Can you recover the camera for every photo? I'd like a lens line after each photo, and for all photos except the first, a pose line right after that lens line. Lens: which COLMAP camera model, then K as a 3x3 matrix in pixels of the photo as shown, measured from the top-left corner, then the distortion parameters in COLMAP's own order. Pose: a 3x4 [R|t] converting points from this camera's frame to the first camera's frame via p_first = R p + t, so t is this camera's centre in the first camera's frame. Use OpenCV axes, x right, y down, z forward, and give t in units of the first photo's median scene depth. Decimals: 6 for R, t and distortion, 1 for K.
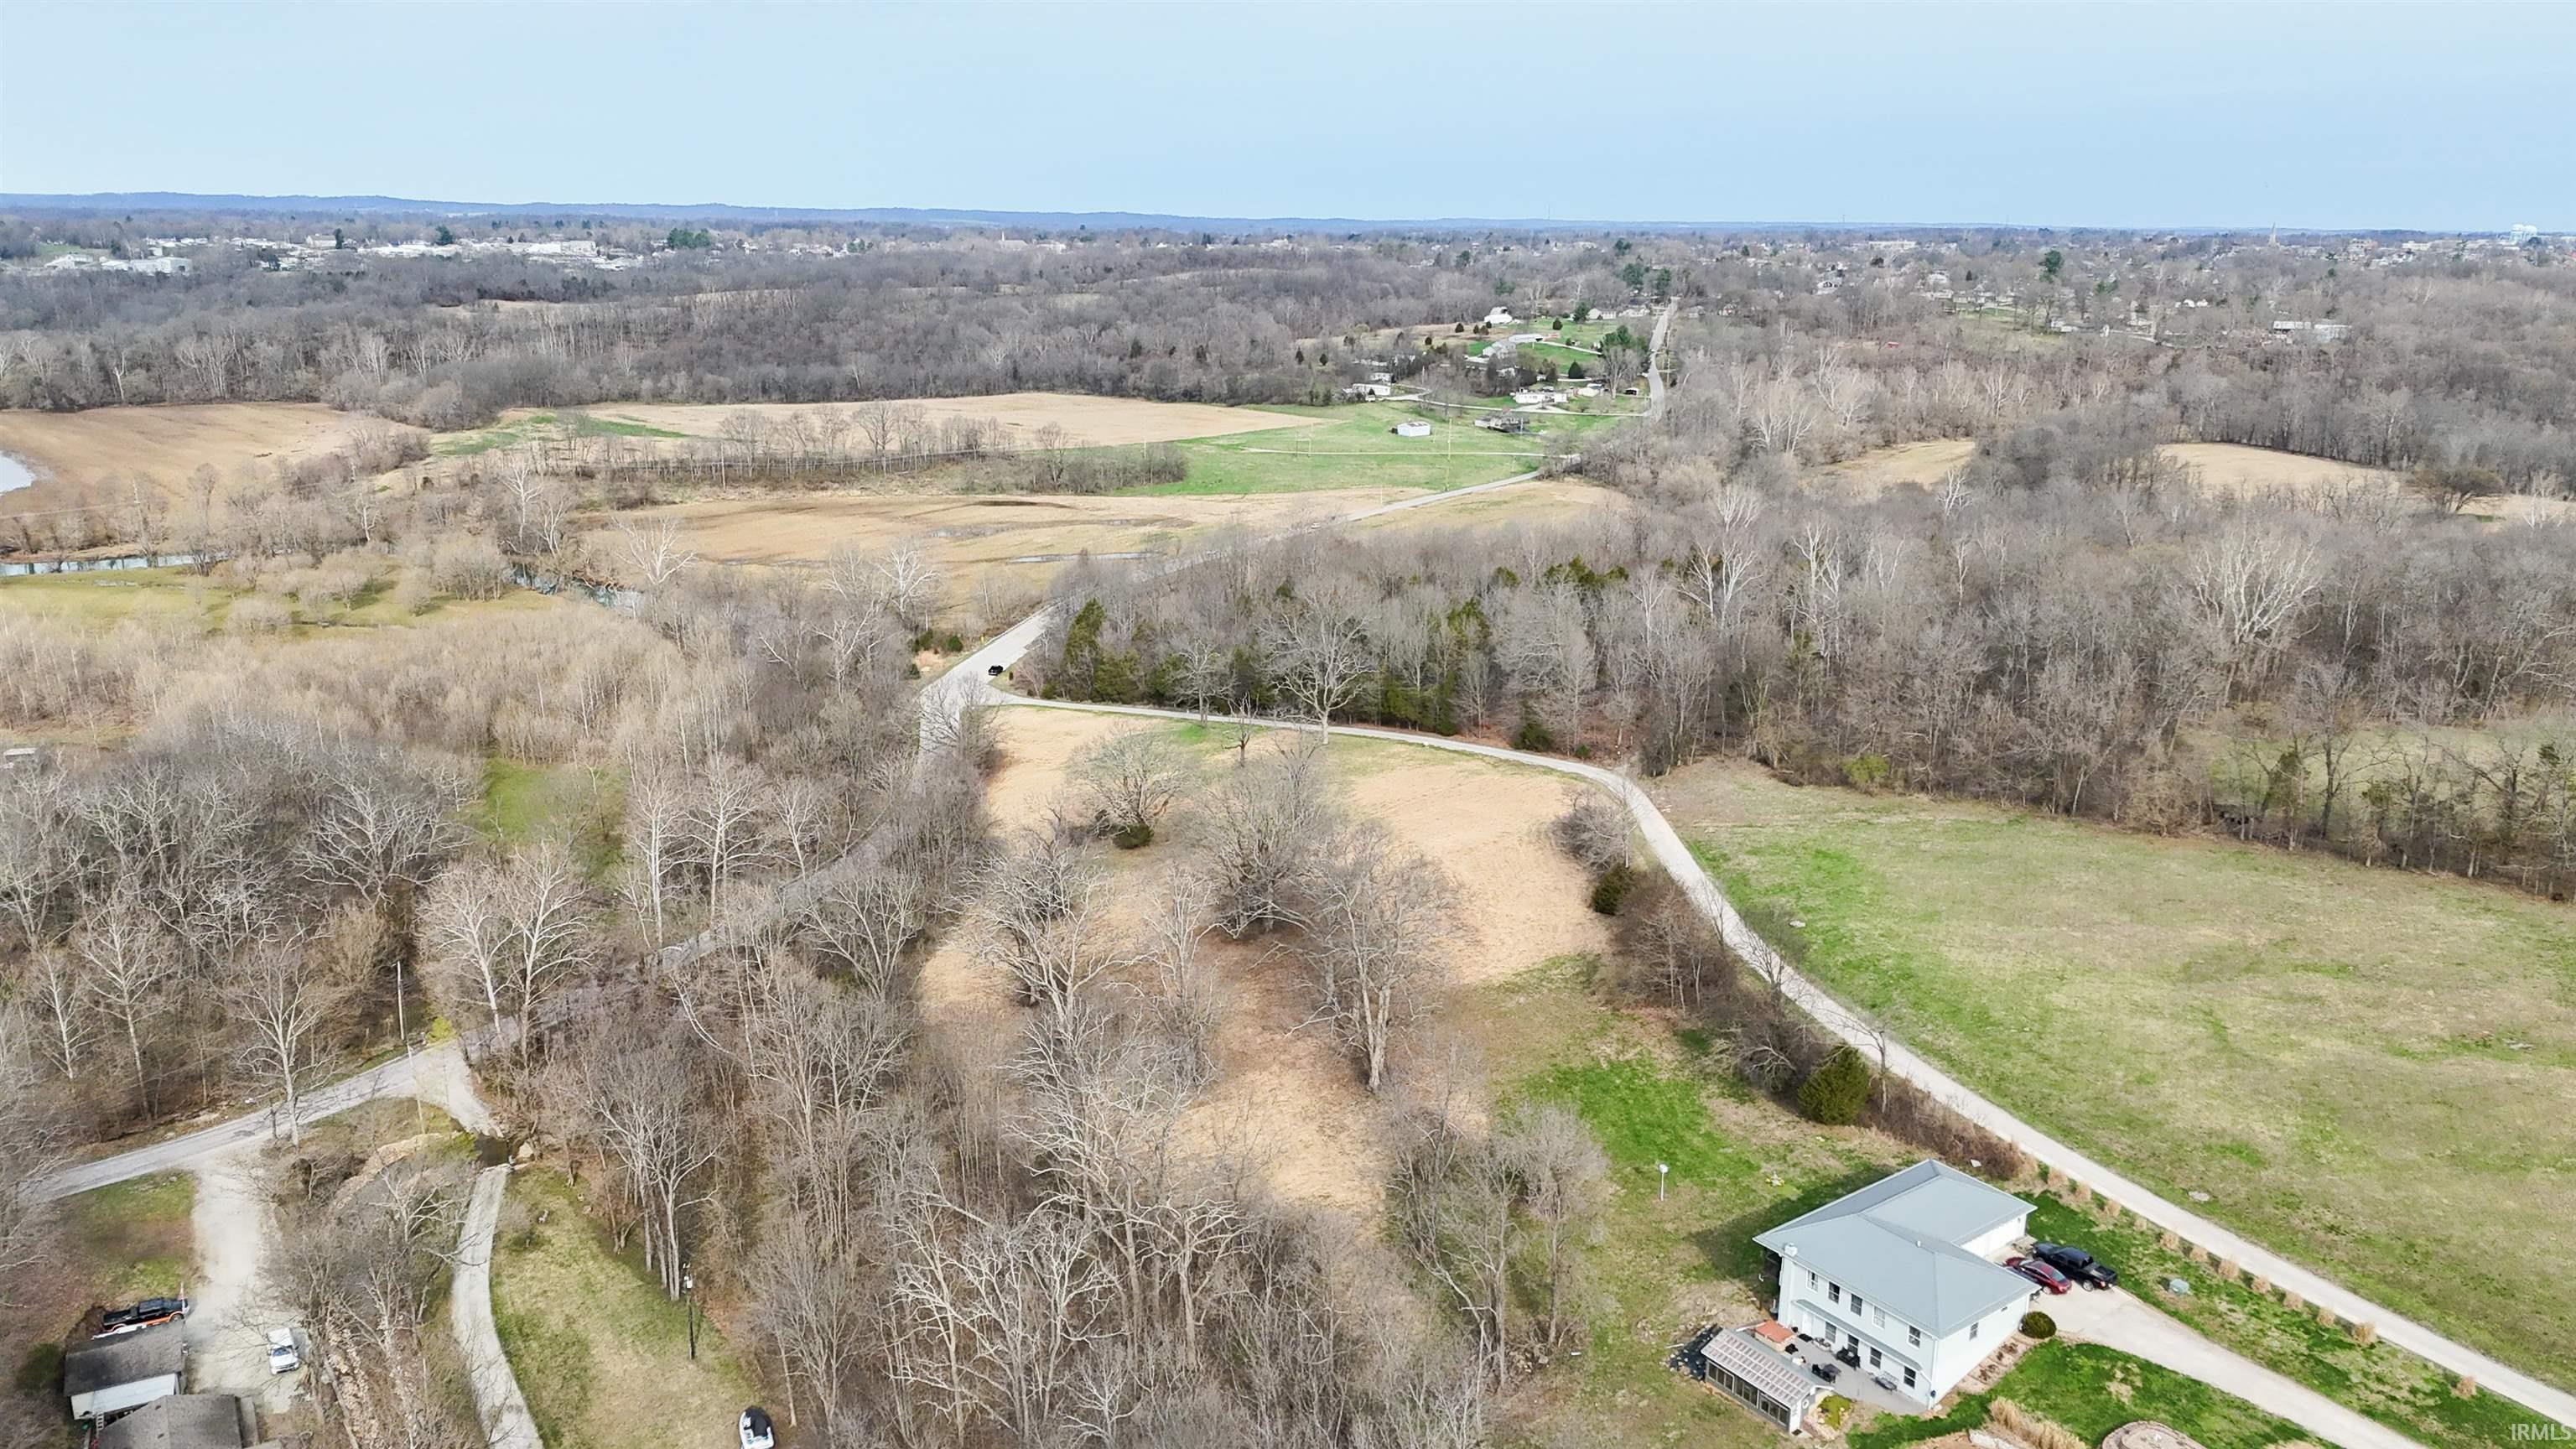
lens RADIAL K [[1860.3, 0, 1297.1], [0, 1860.3, 773.4], [0, 0, 1]] dist [0.108771, -0.131437]
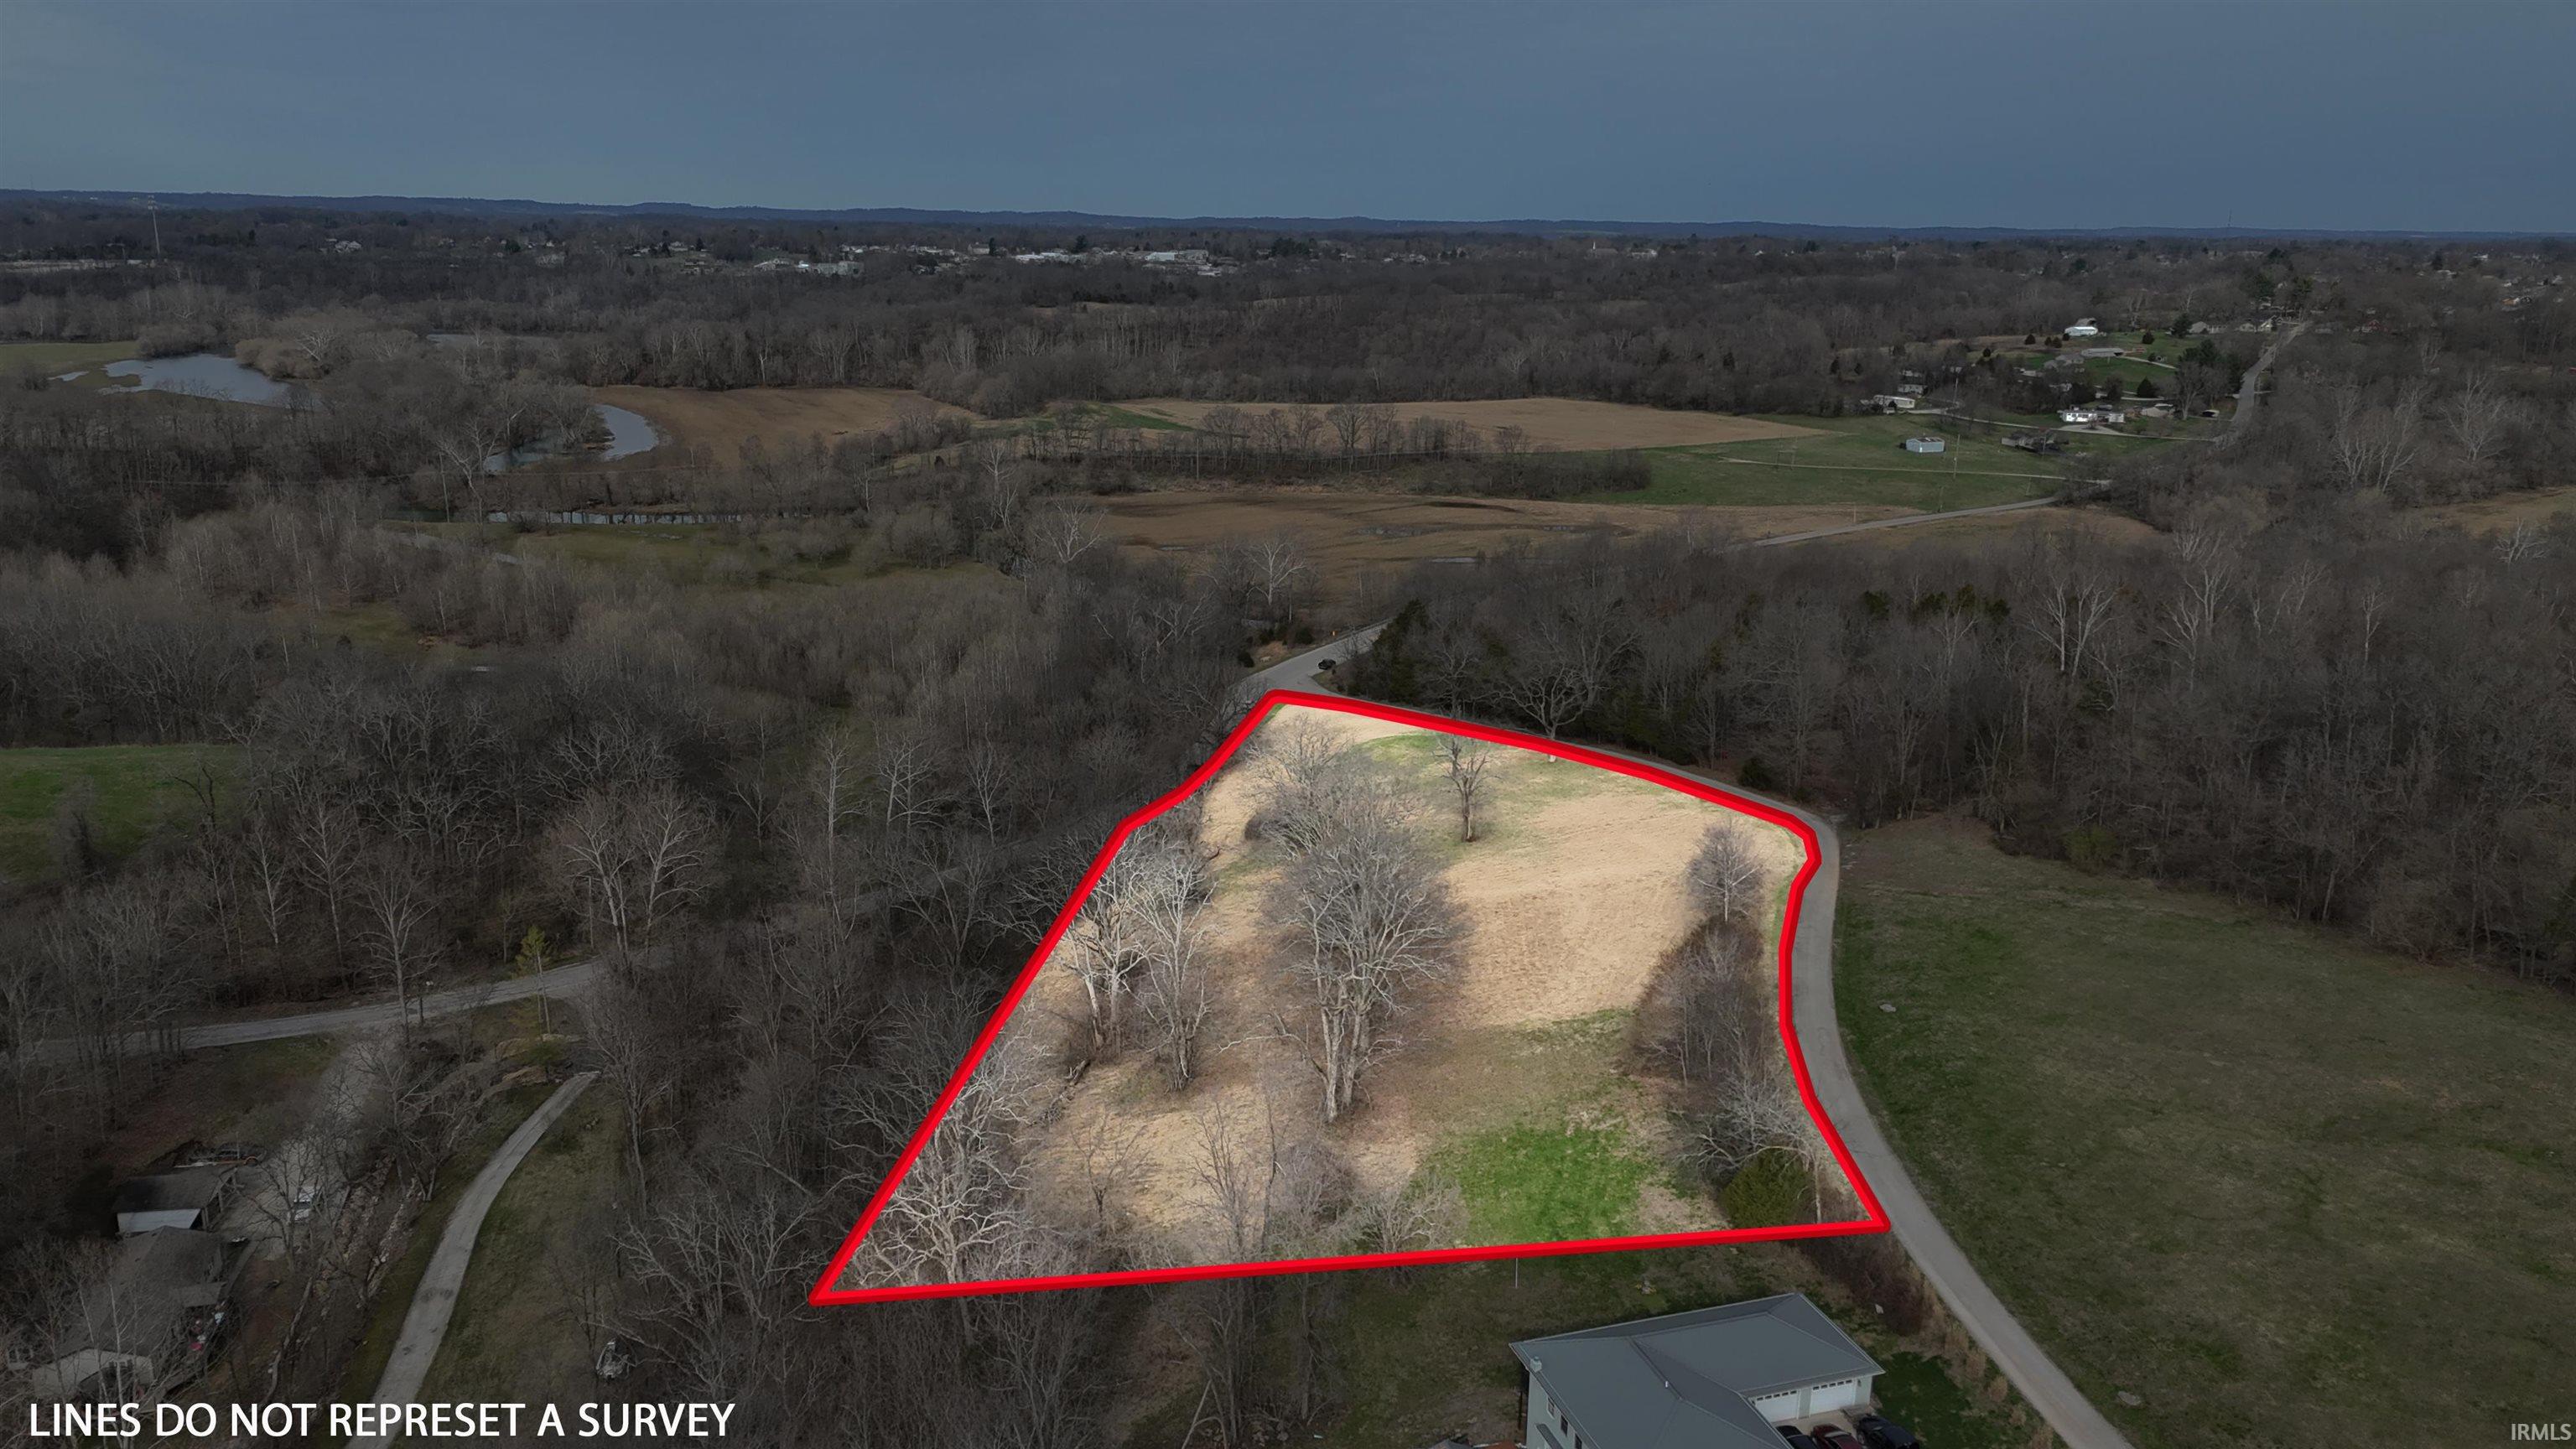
lens RADIAL K [[1860.3, 0, 1297.1], [0, 1860.3, 773.4], [0, 0, 1]] dist [0.108771, -0.131437]
pose [[0.948389, 0.092774, -0.303236, 0.067077], [-0.094456, 0.995487, 0.009151, -0.002362], [0.302717, 0.019964, 0.952871, 0.023964]]
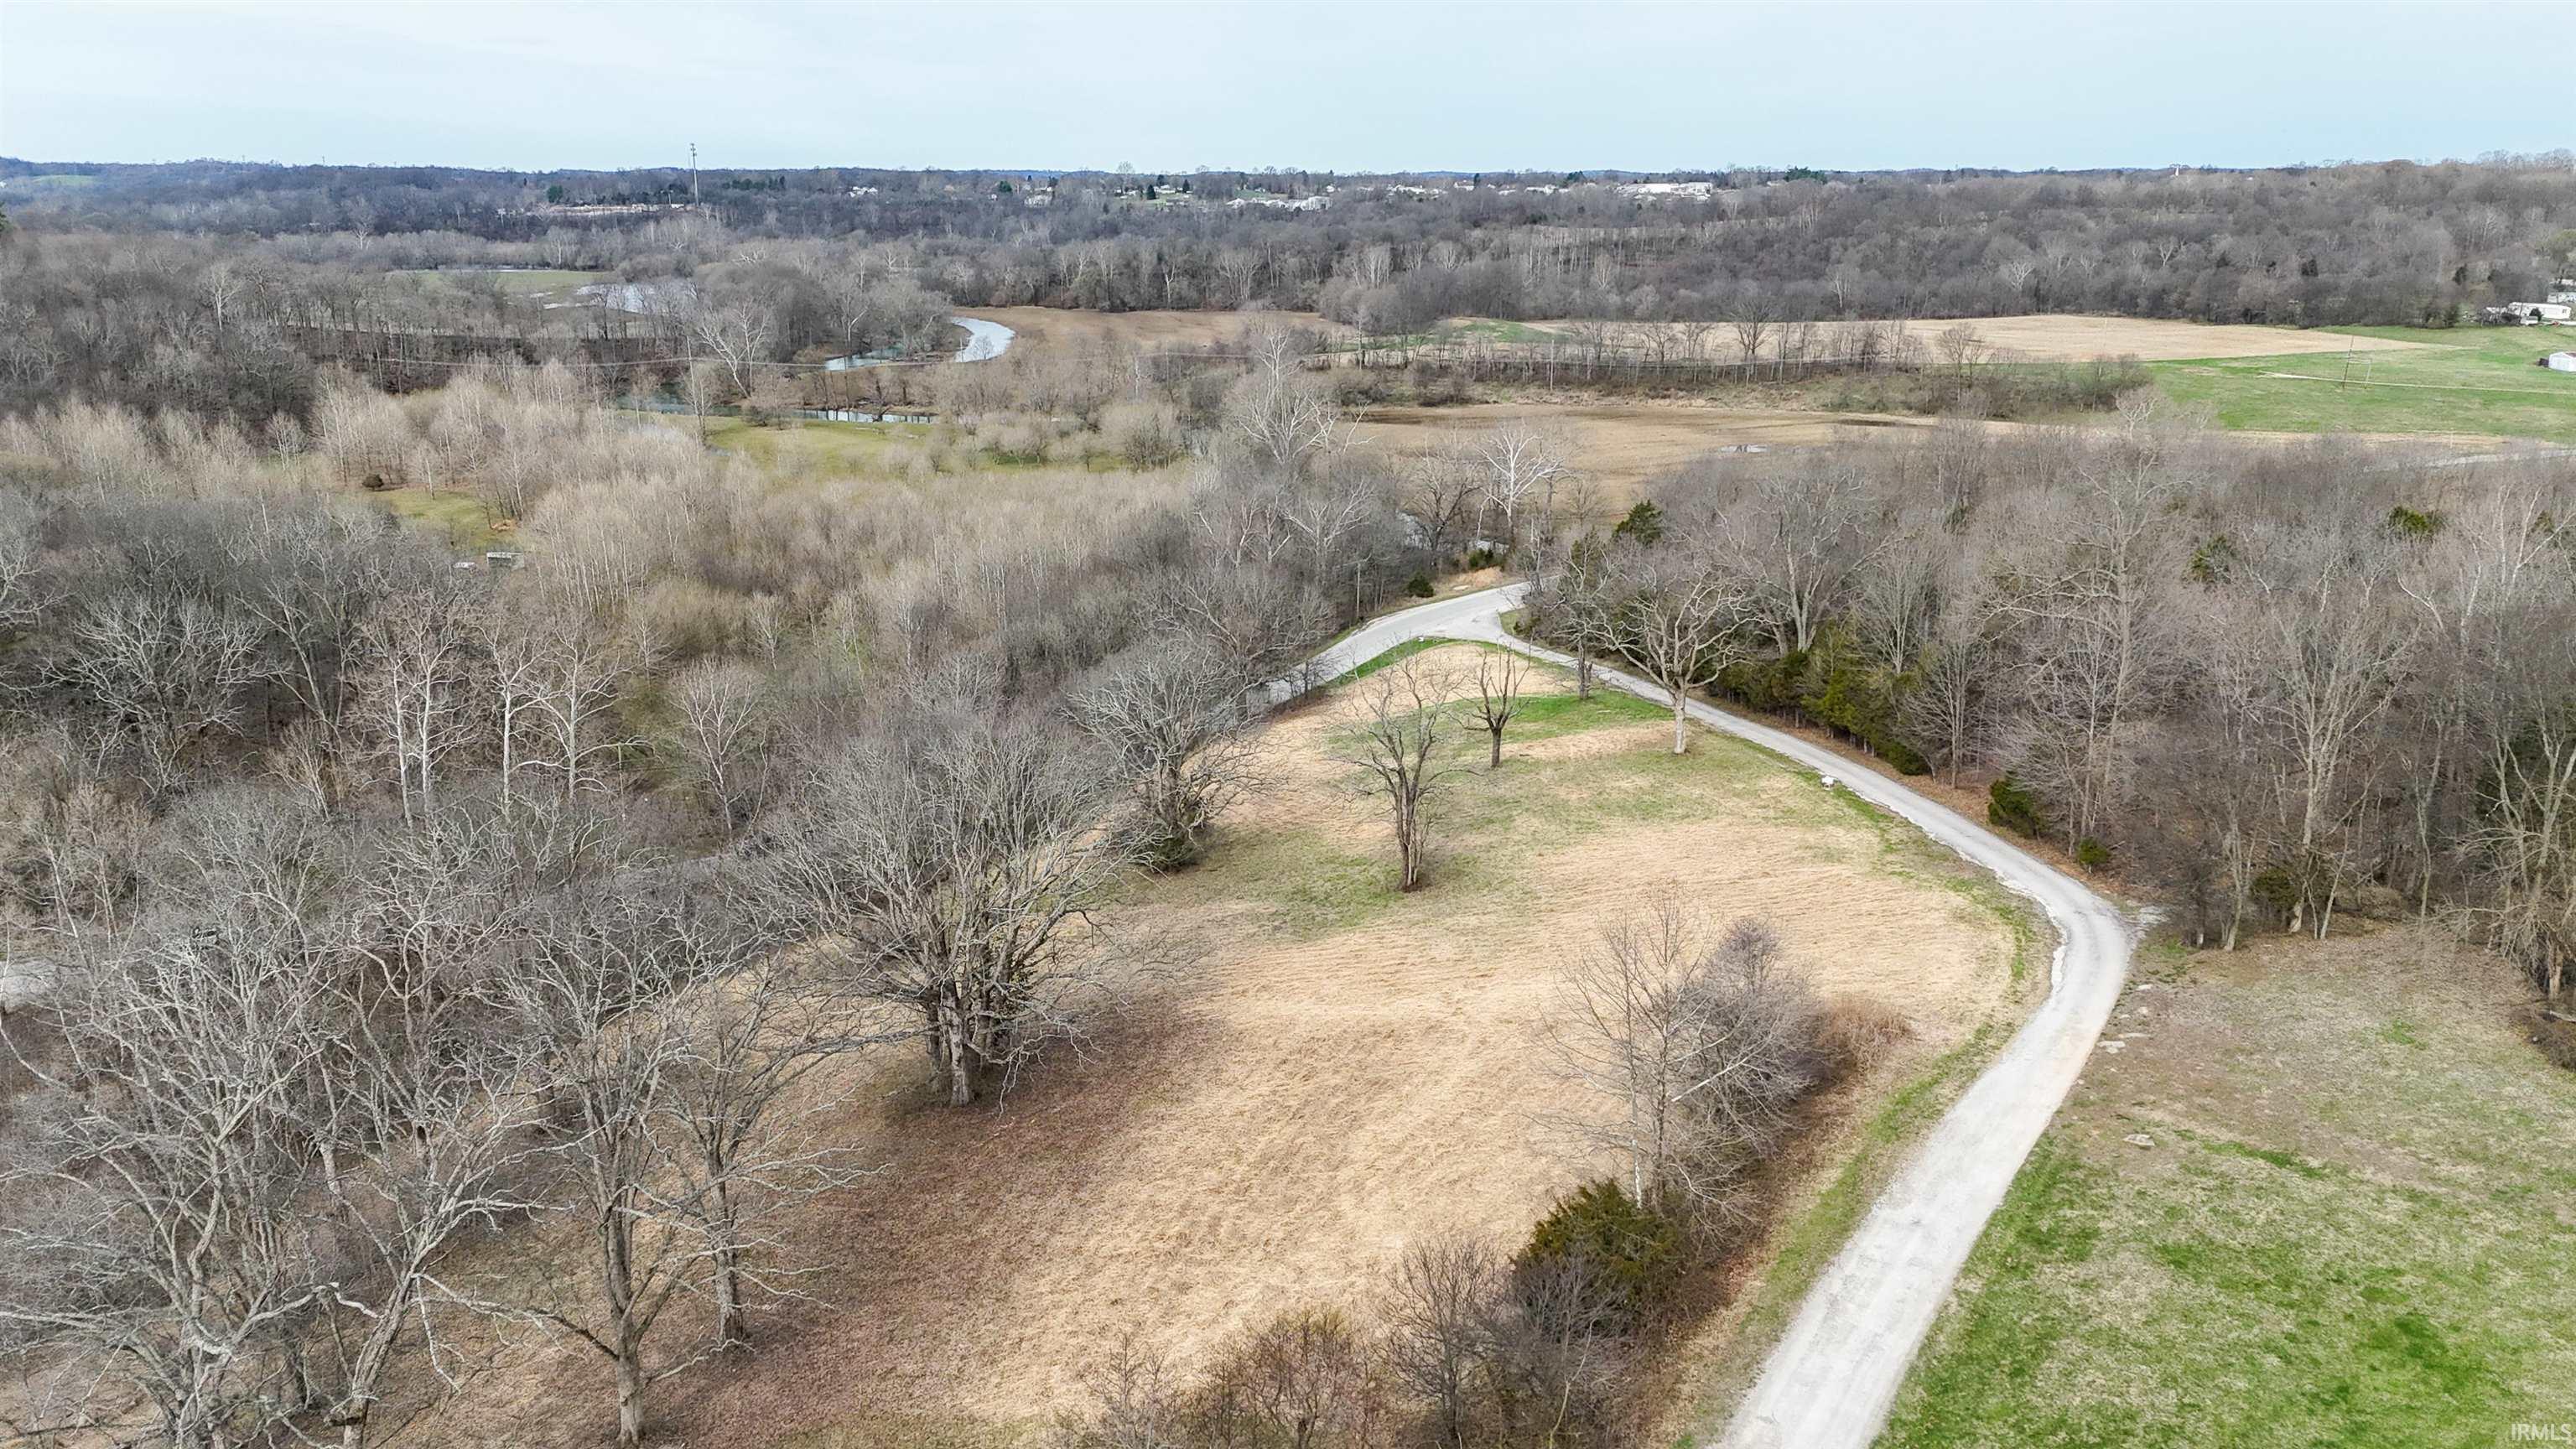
lens RADIAL K [[1869.9, 0, 1295.0], [0, 1869.9, 754.9], [0, 0, 1]] dist [0.084461, -0.077106]
pose [[0.824292, 0.156030, -0.544240, 0.080216], [-0.153782, 0.986839, 0.050005, -0.009306], [0.544879, 0.042476, 0.837438, 0.186060]]
